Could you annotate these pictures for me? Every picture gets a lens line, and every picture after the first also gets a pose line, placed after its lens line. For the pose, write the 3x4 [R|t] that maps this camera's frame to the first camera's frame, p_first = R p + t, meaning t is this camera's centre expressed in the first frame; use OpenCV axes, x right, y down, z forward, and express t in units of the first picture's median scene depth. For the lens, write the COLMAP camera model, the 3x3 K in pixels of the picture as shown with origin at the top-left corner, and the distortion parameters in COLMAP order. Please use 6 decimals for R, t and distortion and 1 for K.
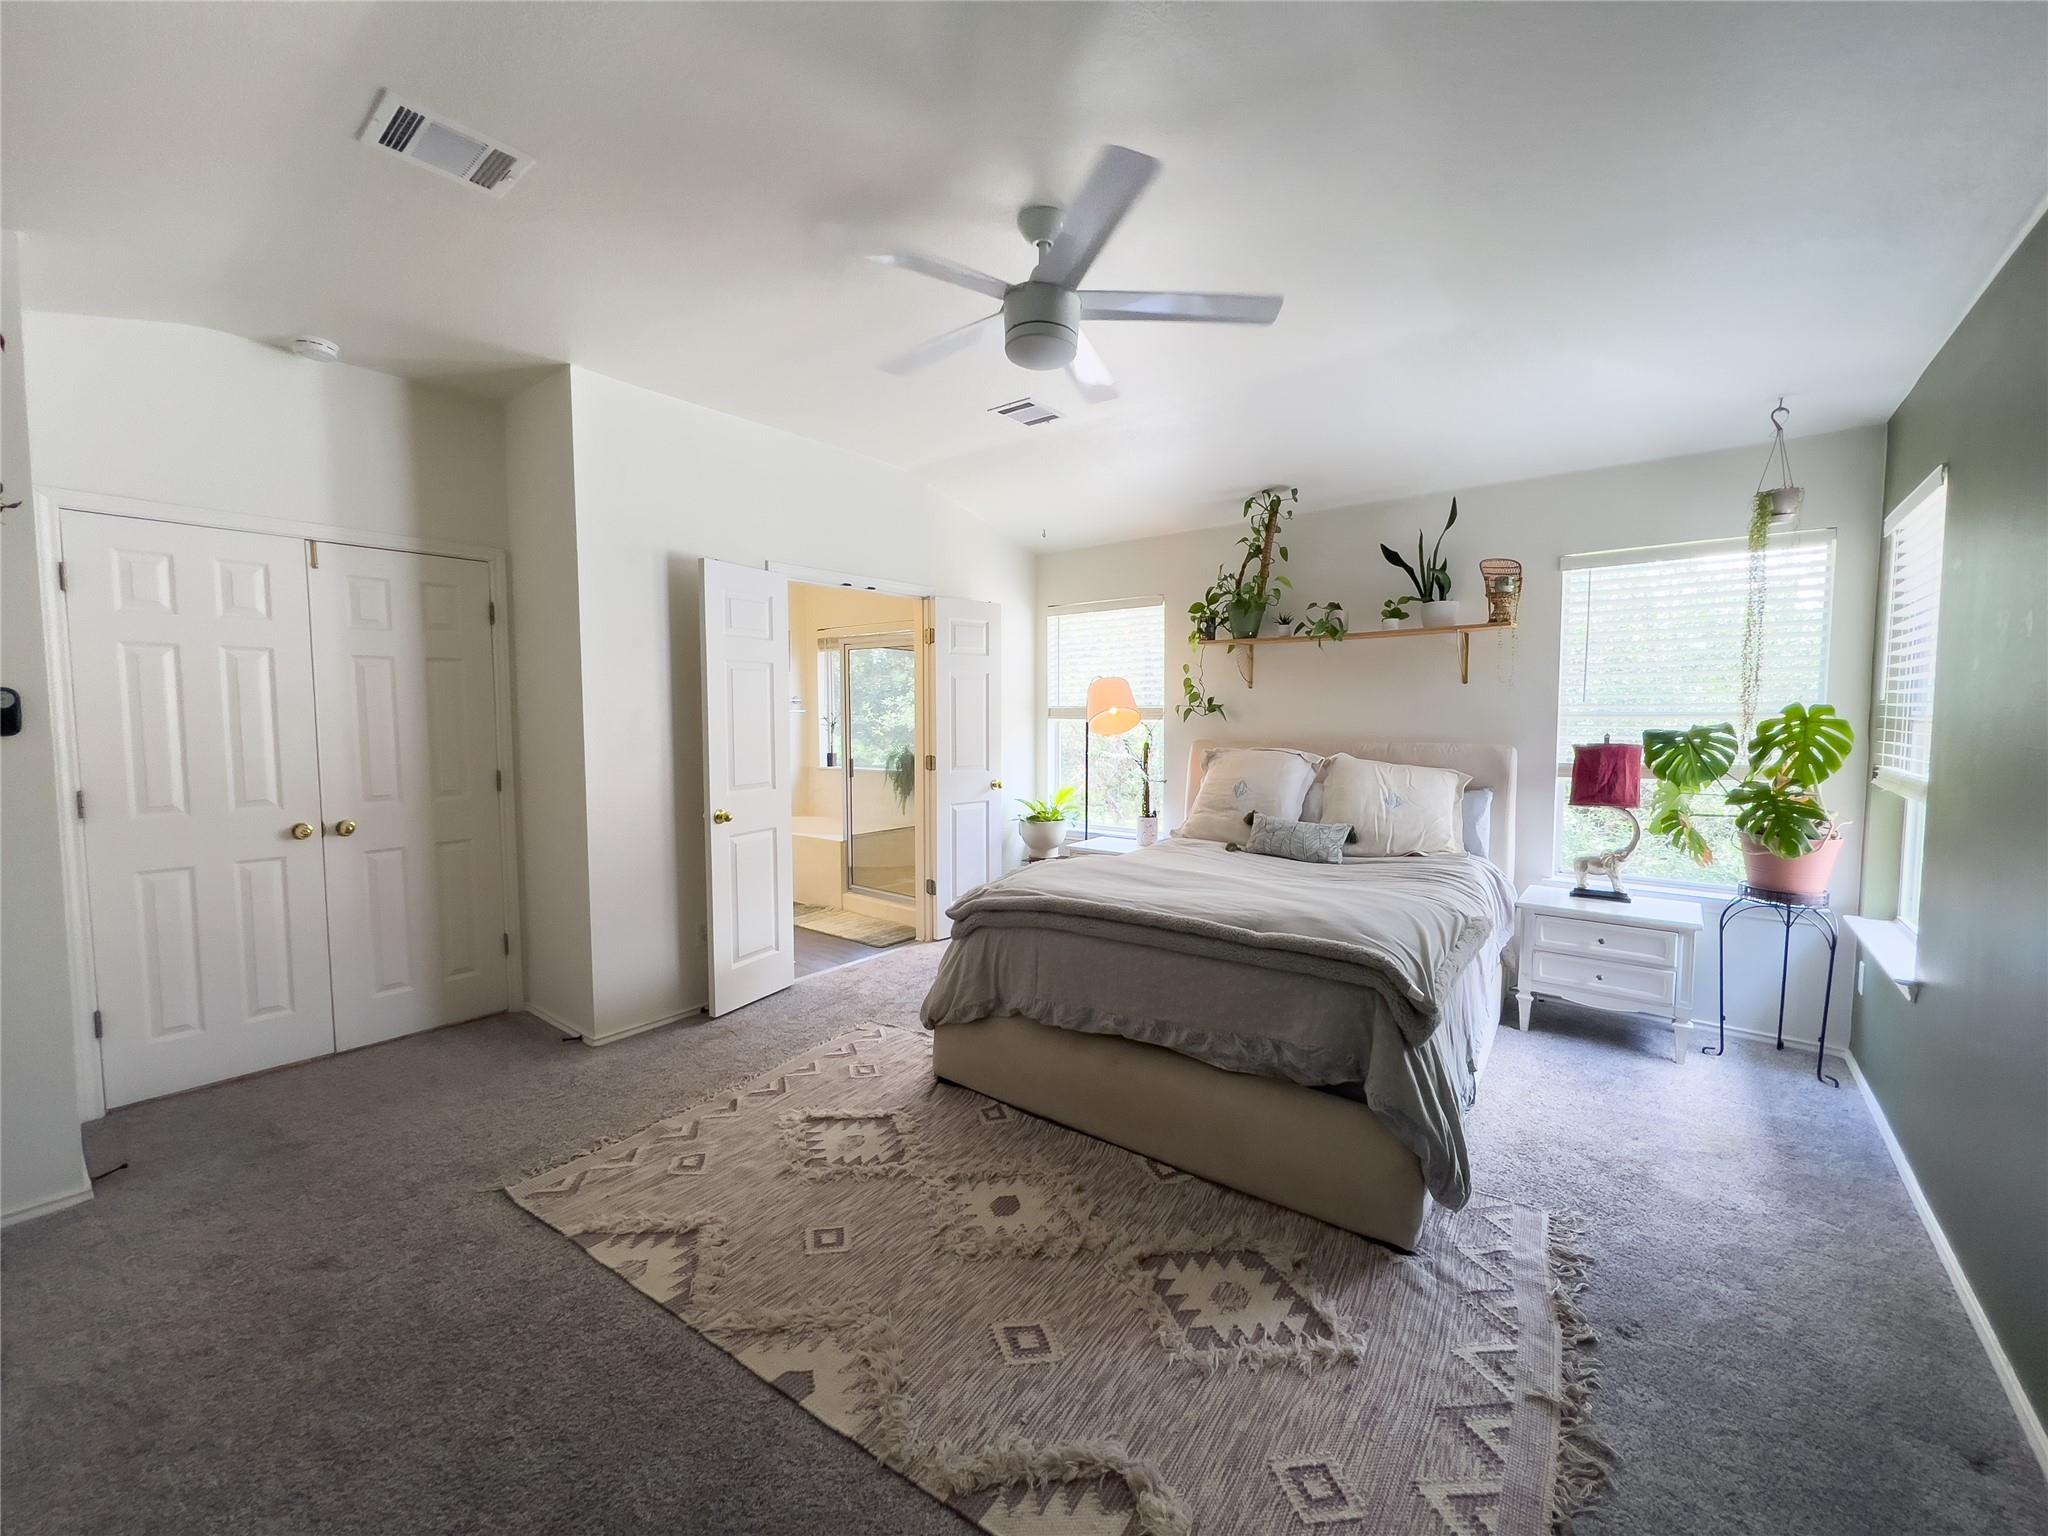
lens RADIAL K [[824.8, 0, 1019.2], [0, 824.8, 767.5], [0, 0, 1]] dist [-0.000805, -0.000168]
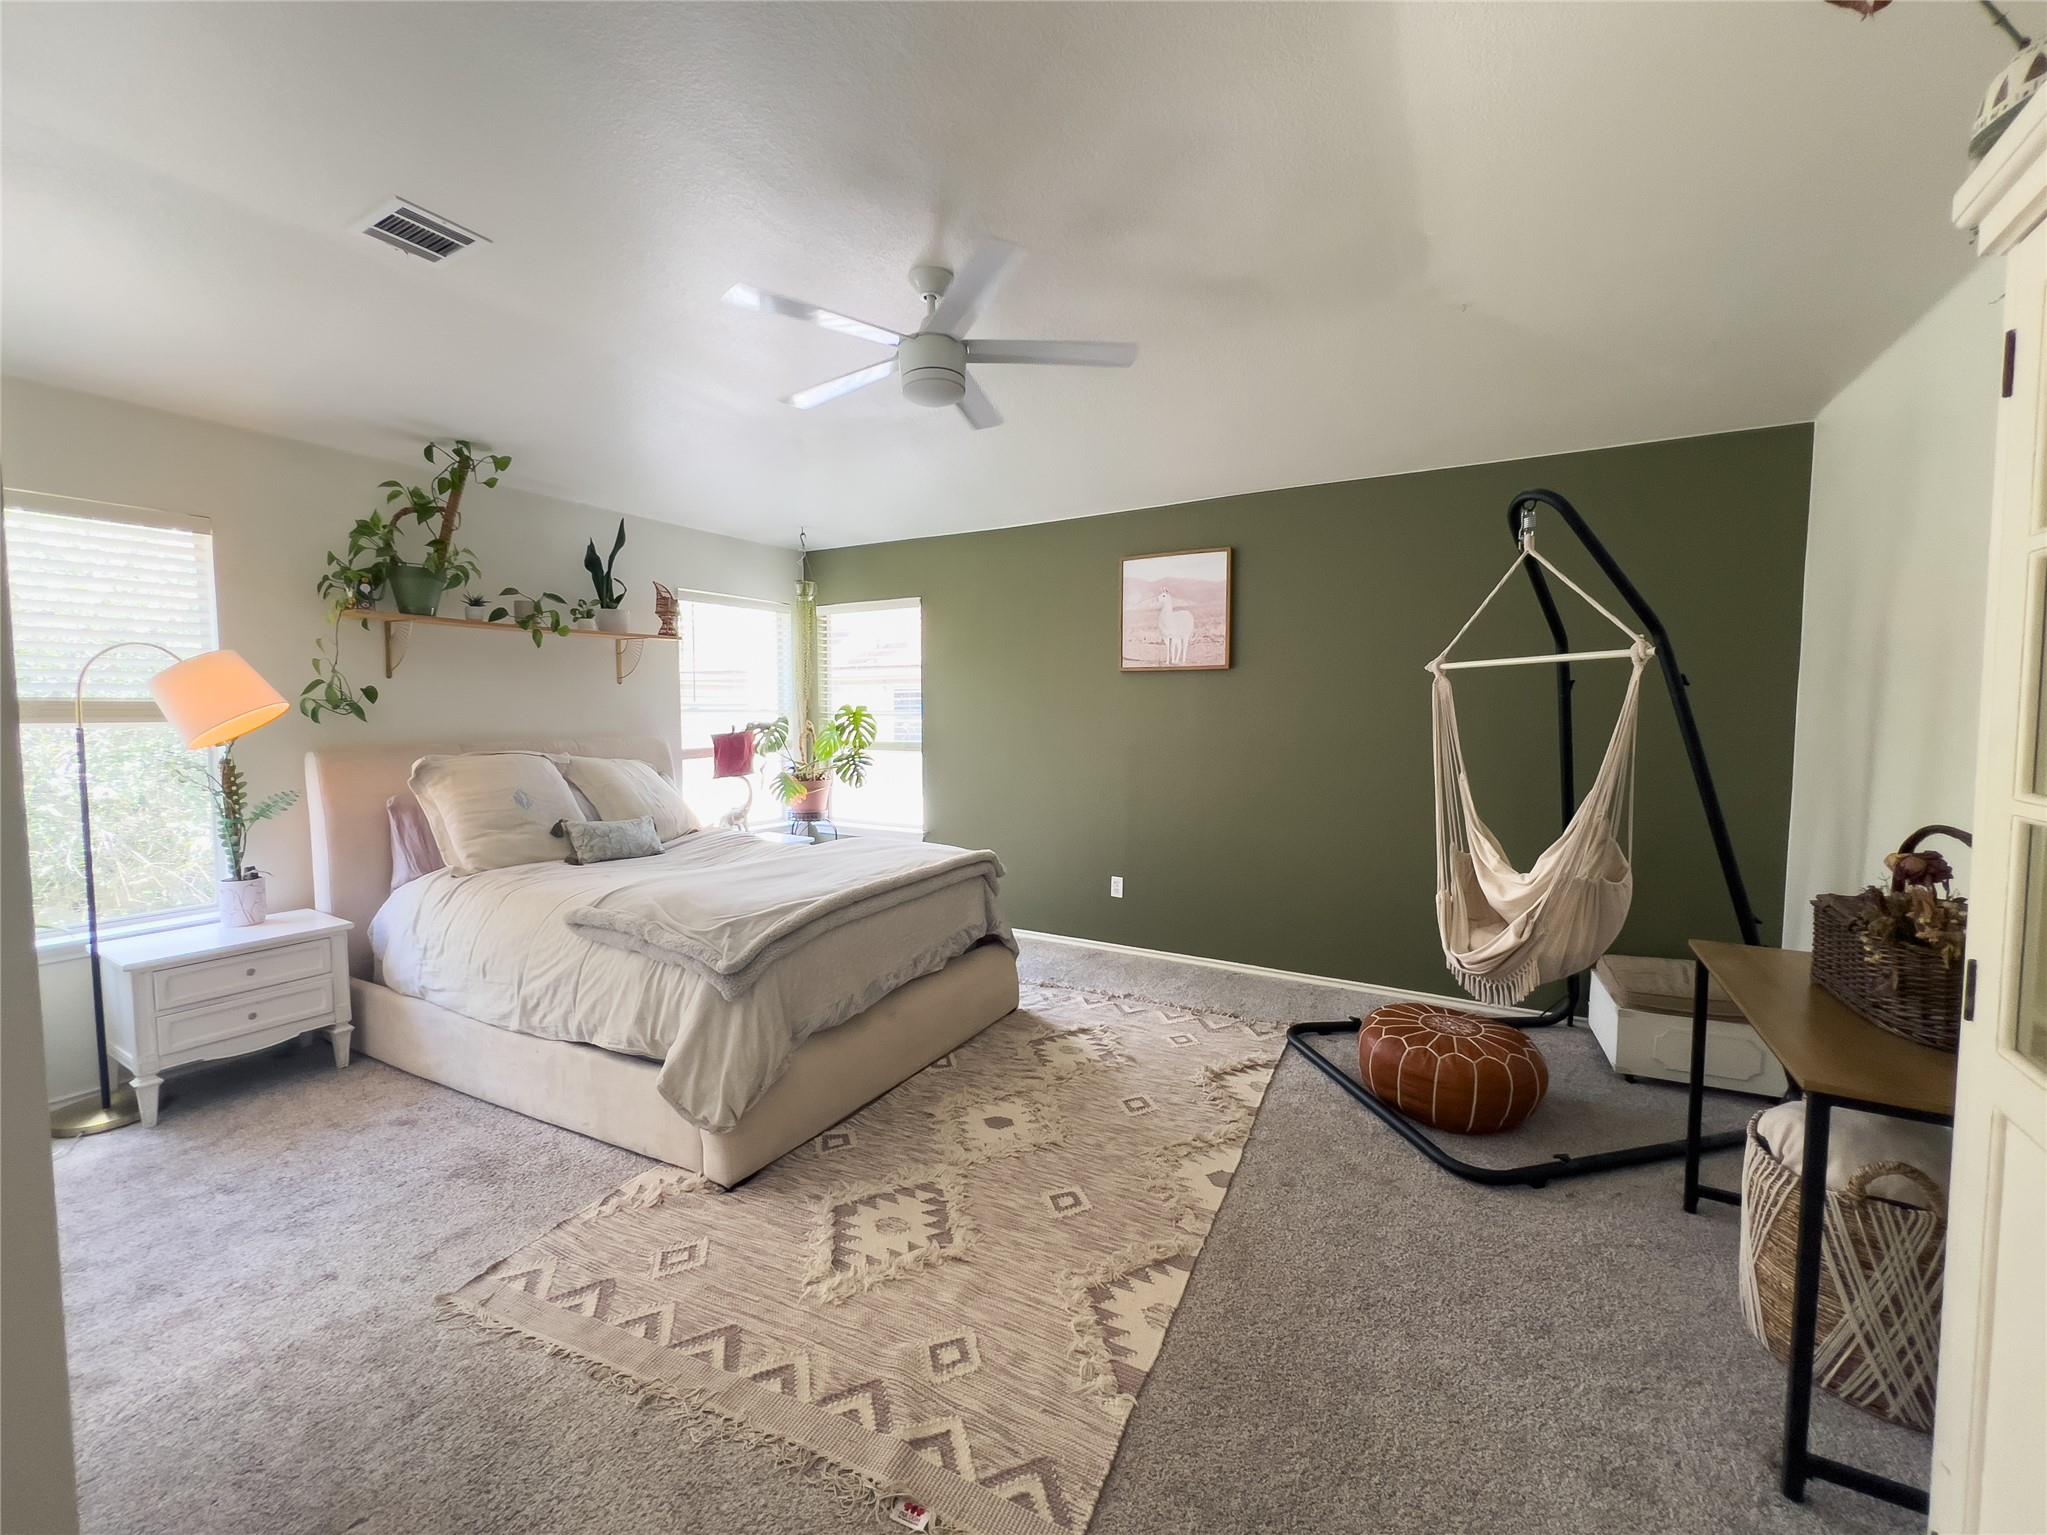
lens RADIAL K [[822.6, 0, 1023.3], [0, 822.6, 757.7], [0, 0, 1]] dist [0.001083, -0.000005]
pose [[-0.149104, -0.059034, 0.987058, -0.970713], [0.063291, 0.995600, 0.069105, -0.064038], [-0.986794, 0.072776, -0.144712, 0.909859]]
